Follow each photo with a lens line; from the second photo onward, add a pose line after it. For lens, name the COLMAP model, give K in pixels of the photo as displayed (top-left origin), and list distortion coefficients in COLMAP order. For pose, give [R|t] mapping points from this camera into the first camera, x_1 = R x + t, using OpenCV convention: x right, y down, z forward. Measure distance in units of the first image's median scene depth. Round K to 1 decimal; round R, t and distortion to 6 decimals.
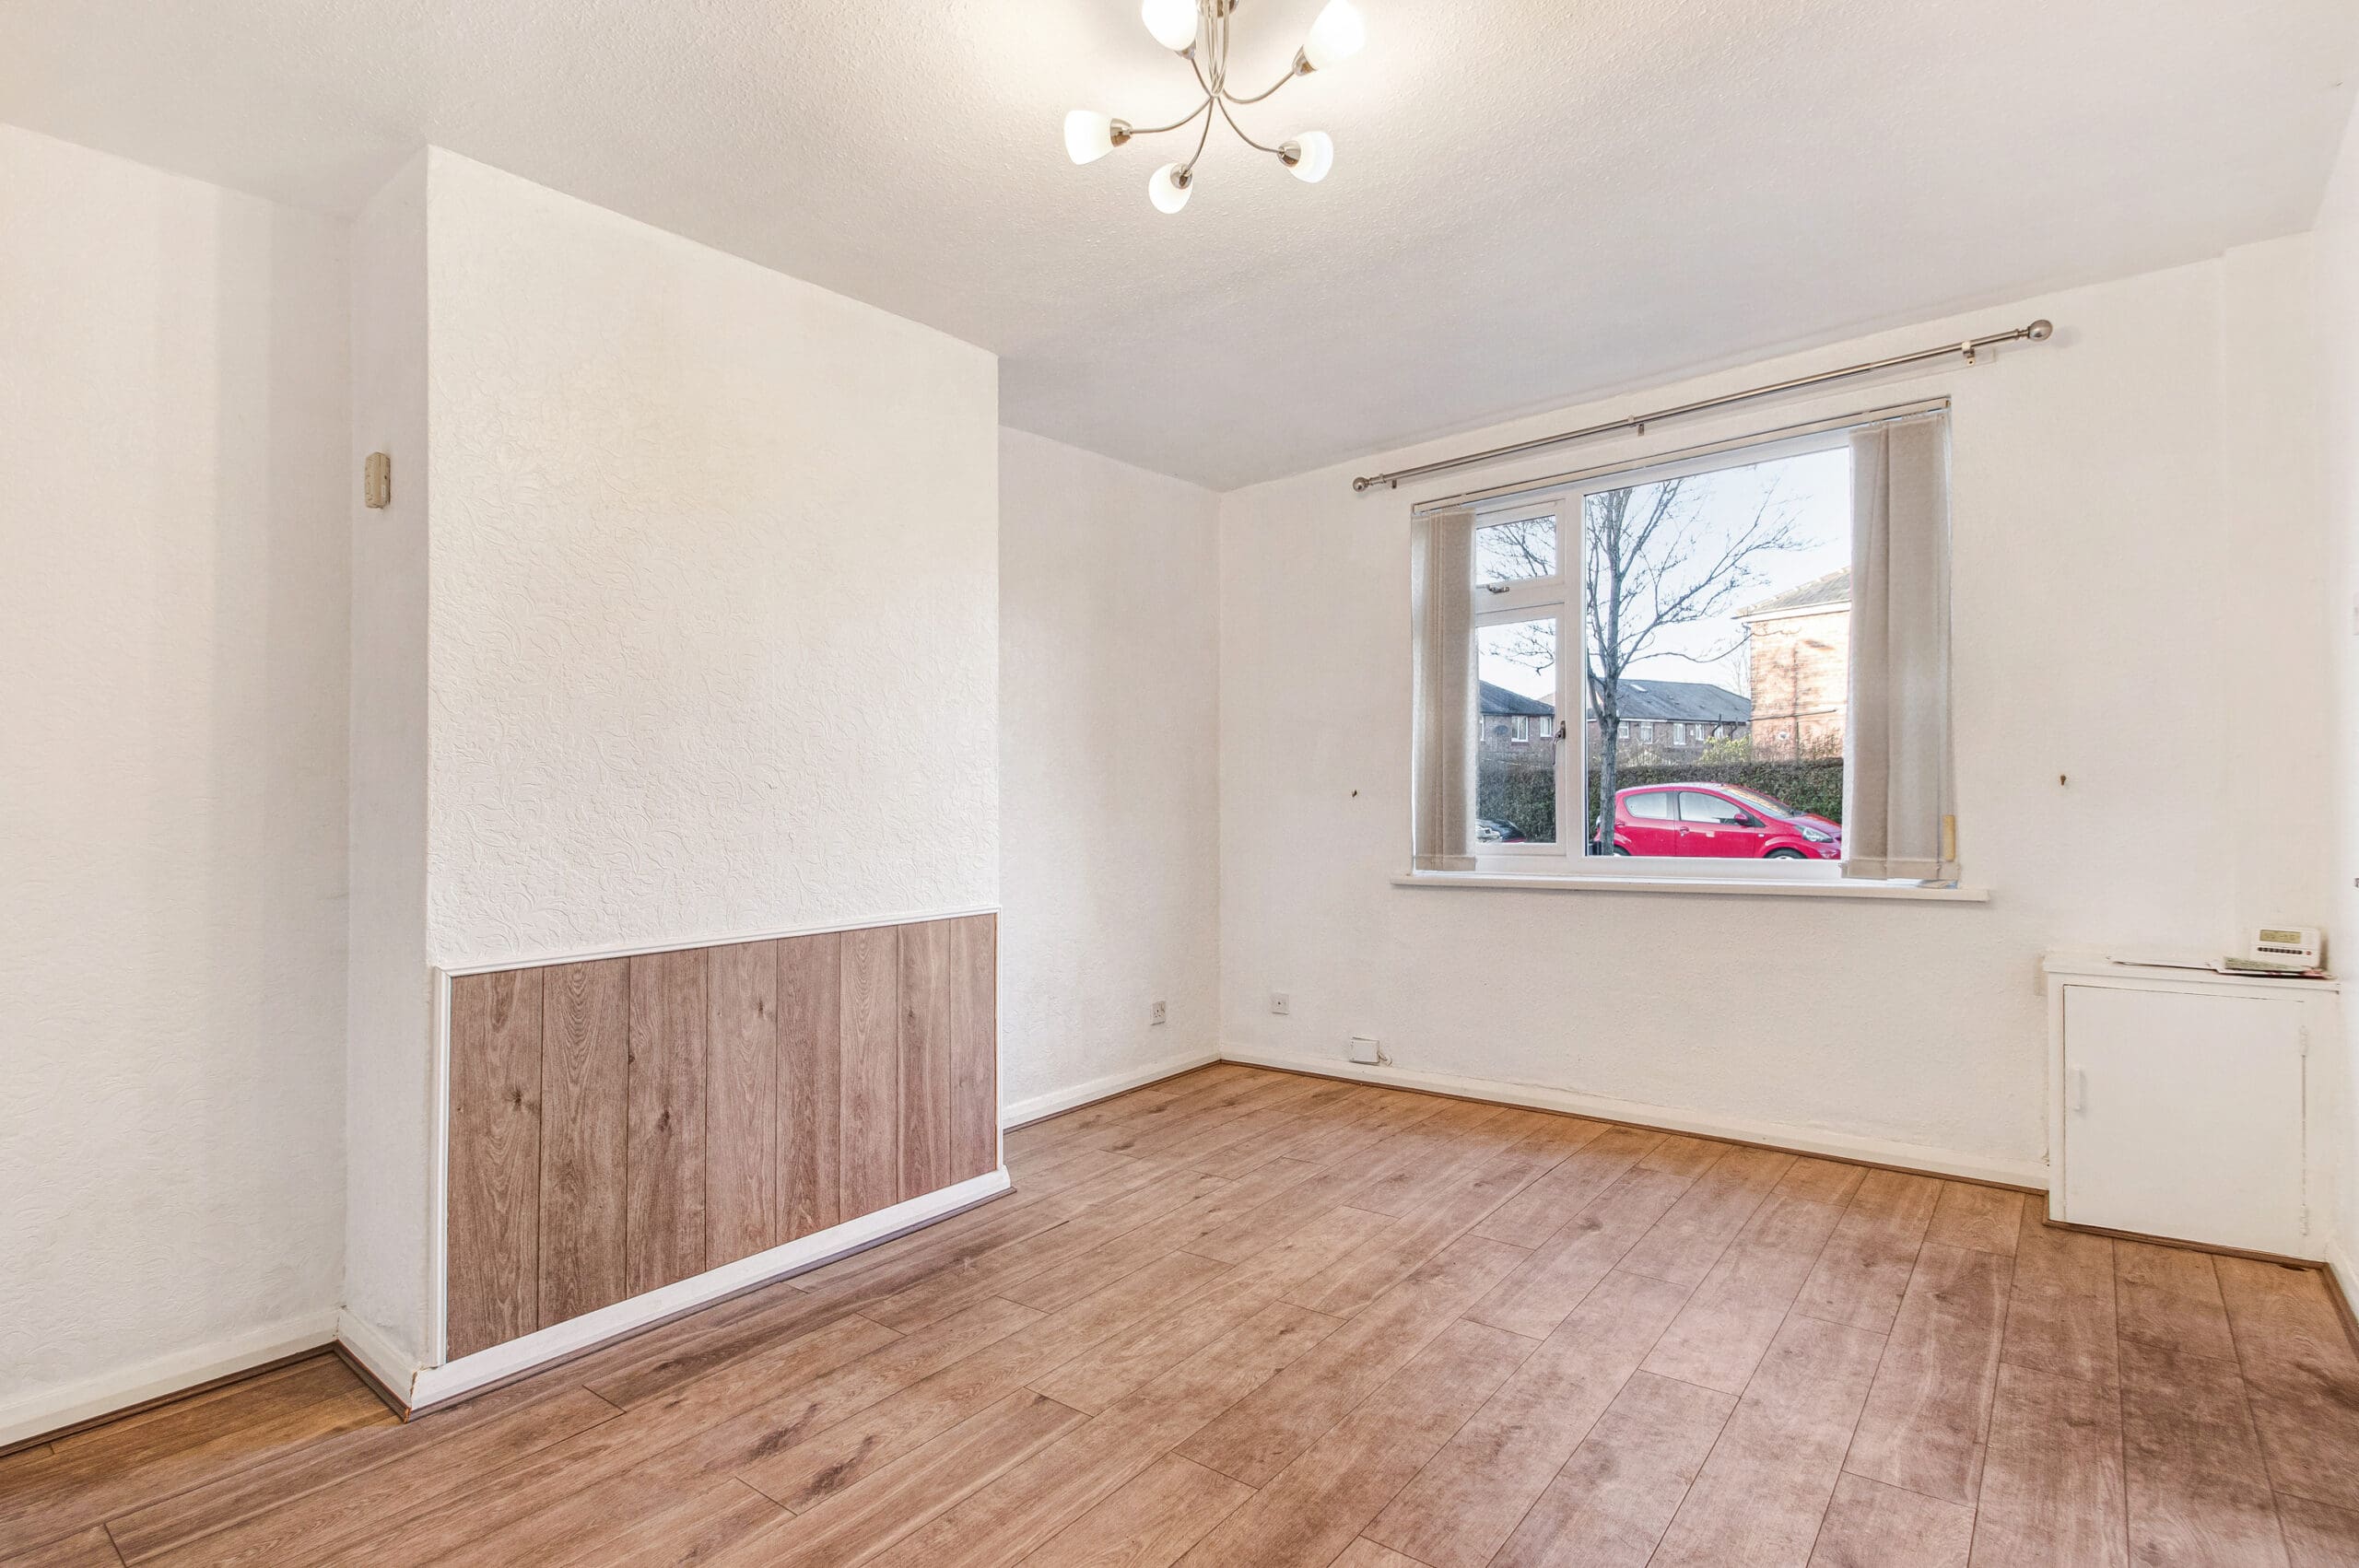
lens RADIAL K [[1149.4, 0, 1187.3], [0, 1149.4, 786.9], [0, 0, 1]] dist [-0.010513, -0.007746]
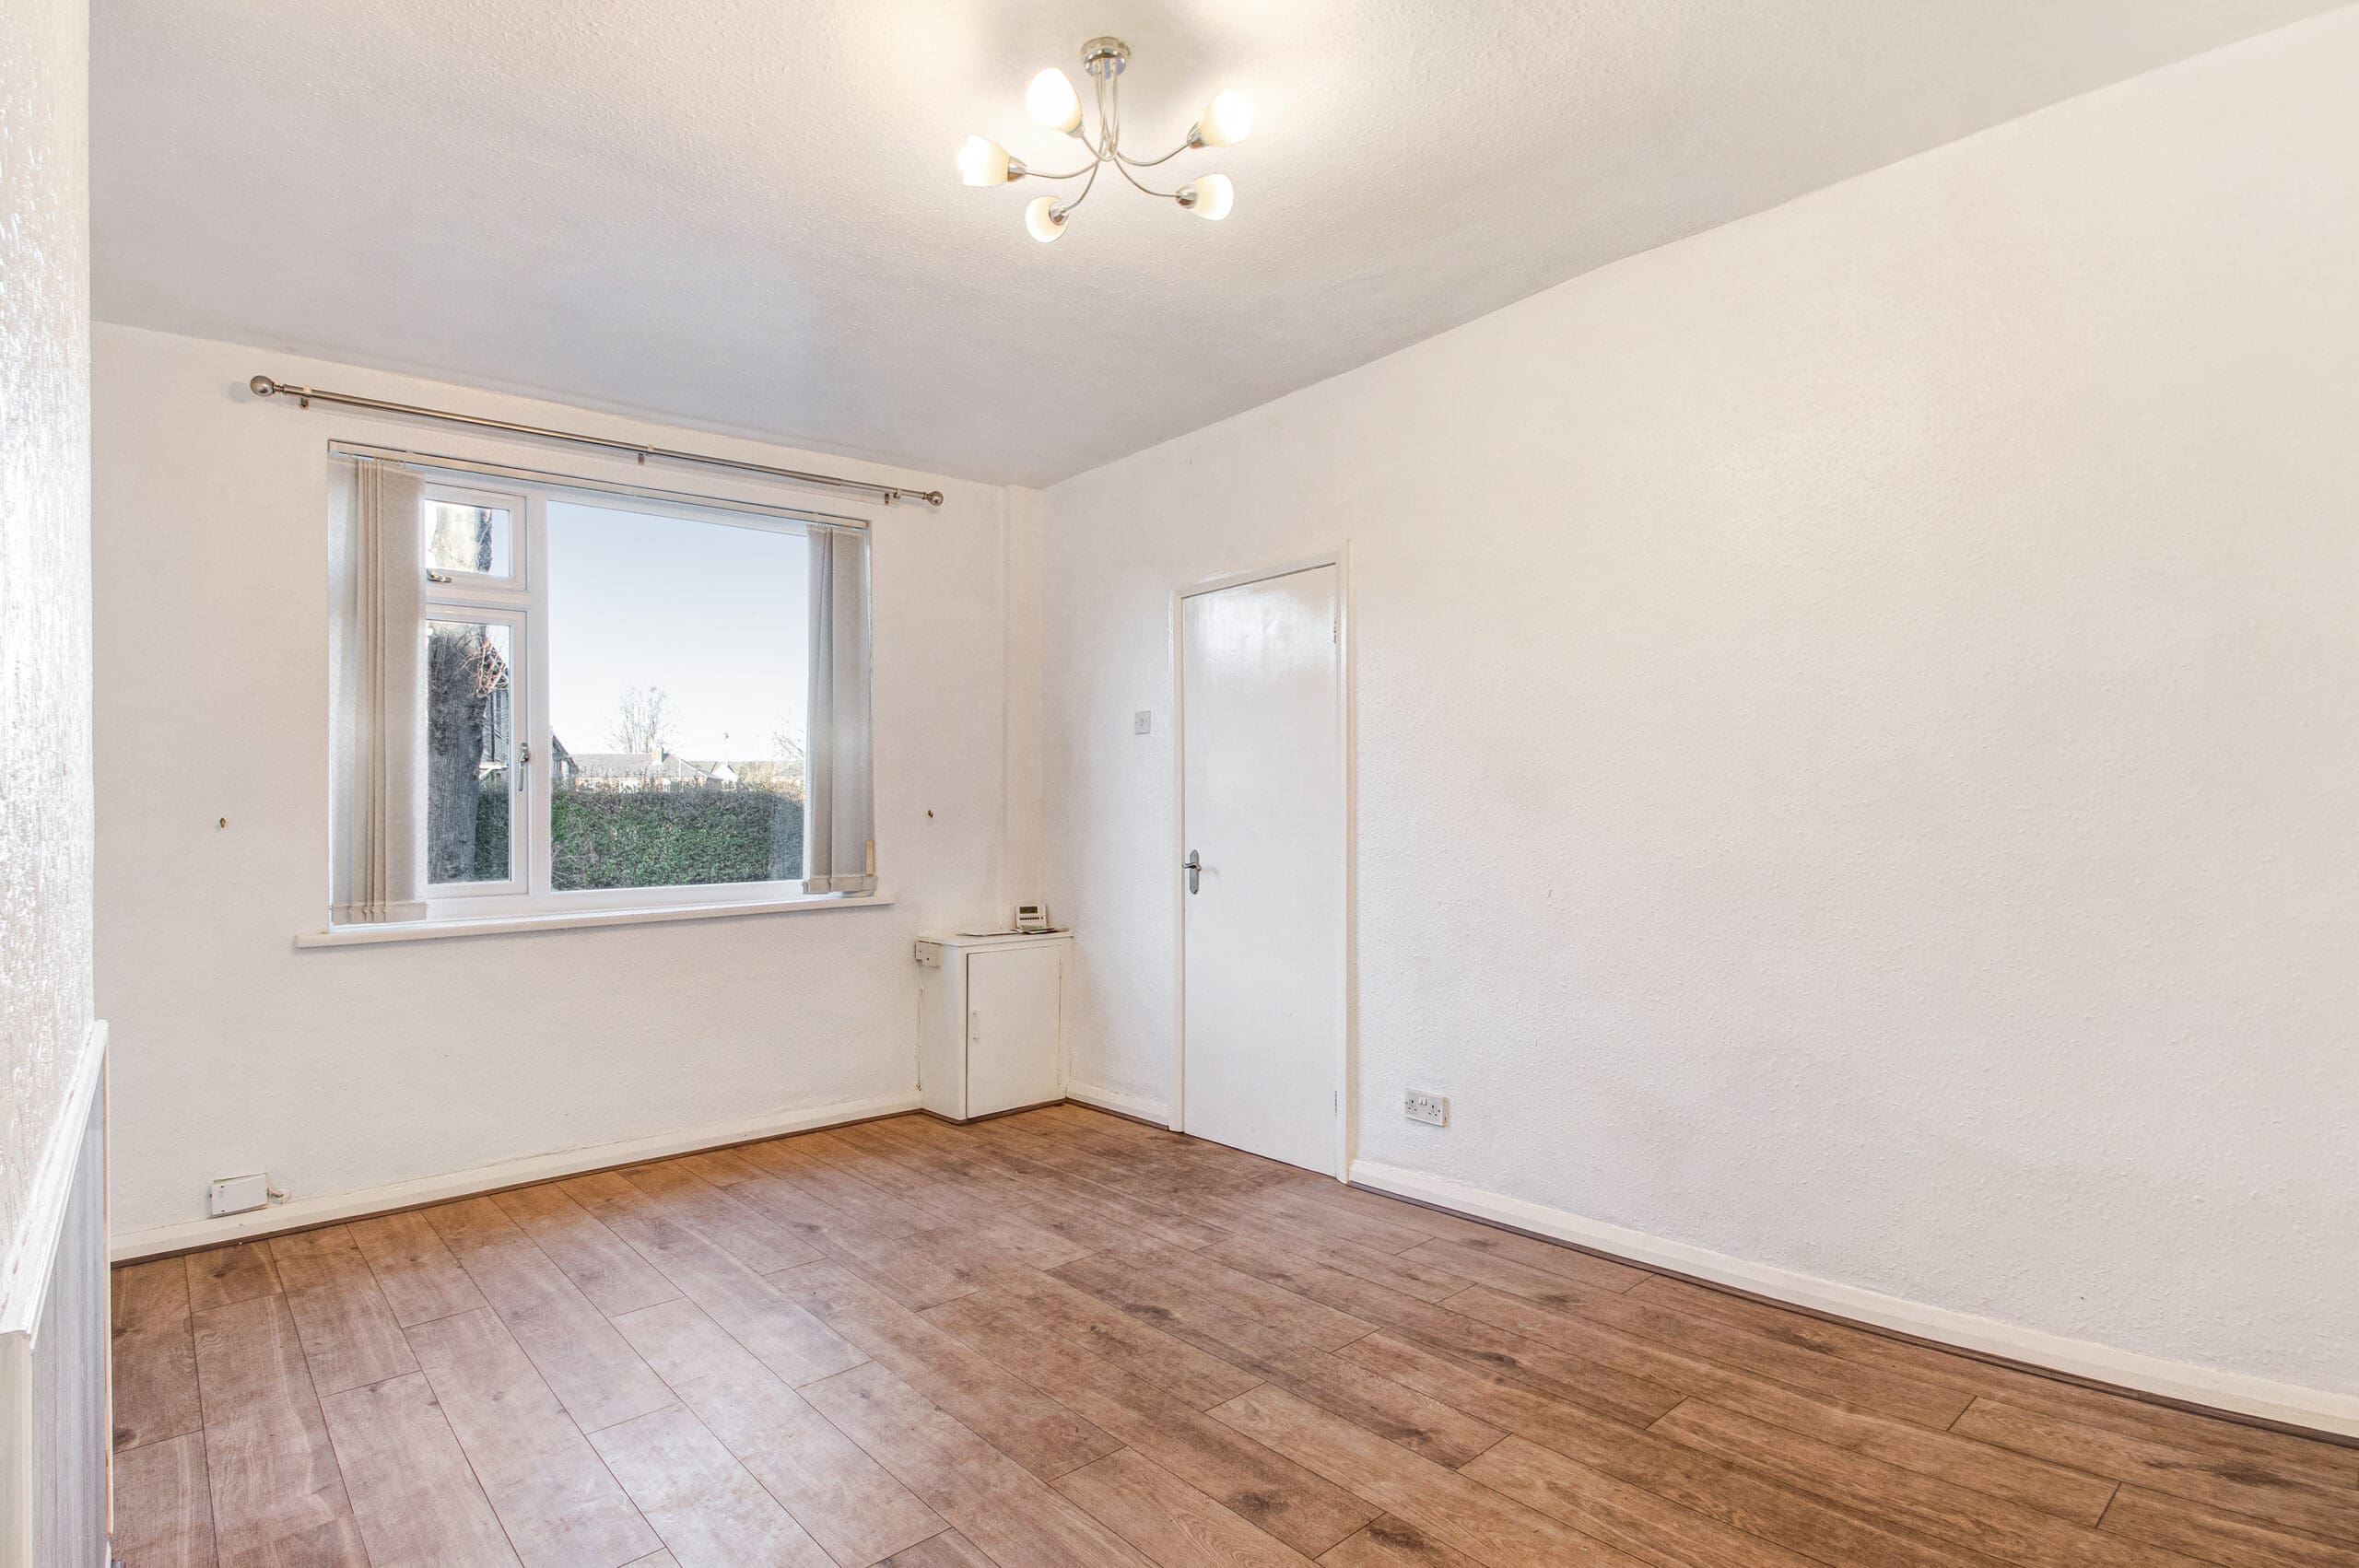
lens RADIAL K [[1149.4, 0, 1191.0], [0, 1149.4, 791.7], [0, 0, 1]] dist [-0.010513, -0.007746]
pose [[0.173068, 0.034330, 0.984311, -0.557244], [0.002280, 0.999376, -0.035257, 0.016144], [-0.984907, 0.008346, 0.172881, 0.406937]]
